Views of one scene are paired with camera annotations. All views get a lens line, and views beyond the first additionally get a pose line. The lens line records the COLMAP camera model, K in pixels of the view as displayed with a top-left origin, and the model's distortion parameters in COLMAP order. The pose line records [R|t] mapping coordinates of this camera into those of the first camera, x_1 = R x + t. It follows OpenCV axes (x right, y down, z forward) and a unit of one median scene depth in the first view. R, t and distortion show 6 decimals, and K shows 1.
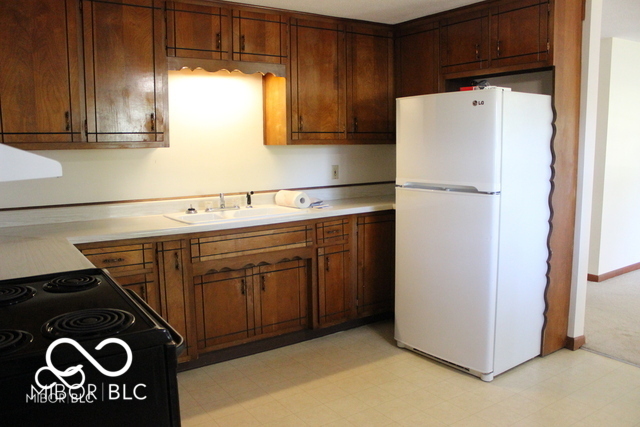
lens RADIAL K [[538.5, 0, 320.0], [0, 538.5, 213.5], [0, 0, 1]] dist [-0.091042, 0.010469]
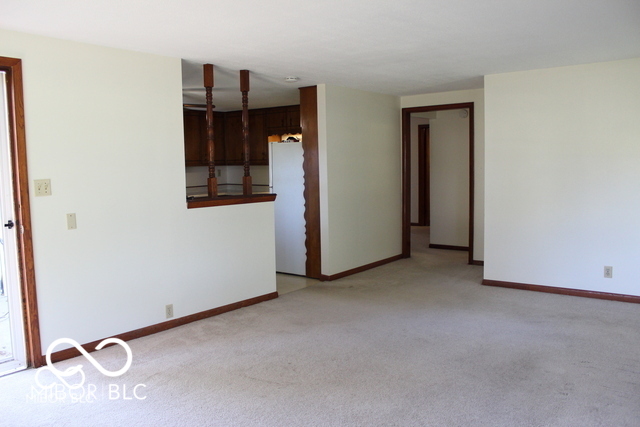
lens RADIAL K [[534.4, 0, 320.0], [0, 534.4, 213.5], [0, 0, 1]] dist [-0.096556, 0.000228]
pose [[0.311426, 0.098048, -0.945199, 2.219930], [-0.118505, 0.990905, 0.063744, -0.083702], [0.942852, 0.092159, 0.320213, 0.406296]]
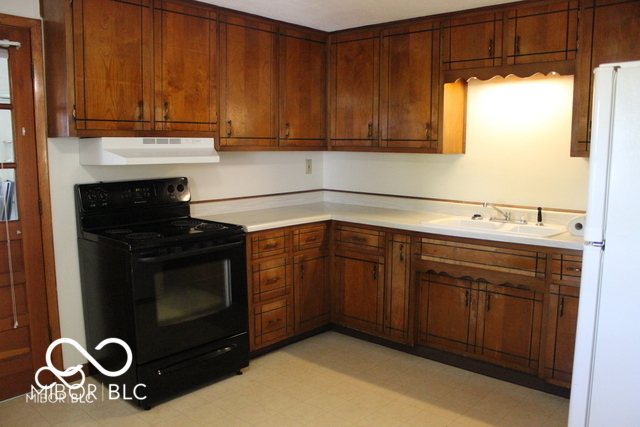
lens RADIAL K [[538.5, 0, 320.0], [0, 538.5, 213.5], [0, 0, 1]] dist [-0.091042, 0.010469]
pose [[0.253014, 0.133019, -0.958274, 0.698327], [-0.139432, 0.985176, 0.099939, -0.075489], [0.957362, 0.108328, 0.267810, 0.464526]]
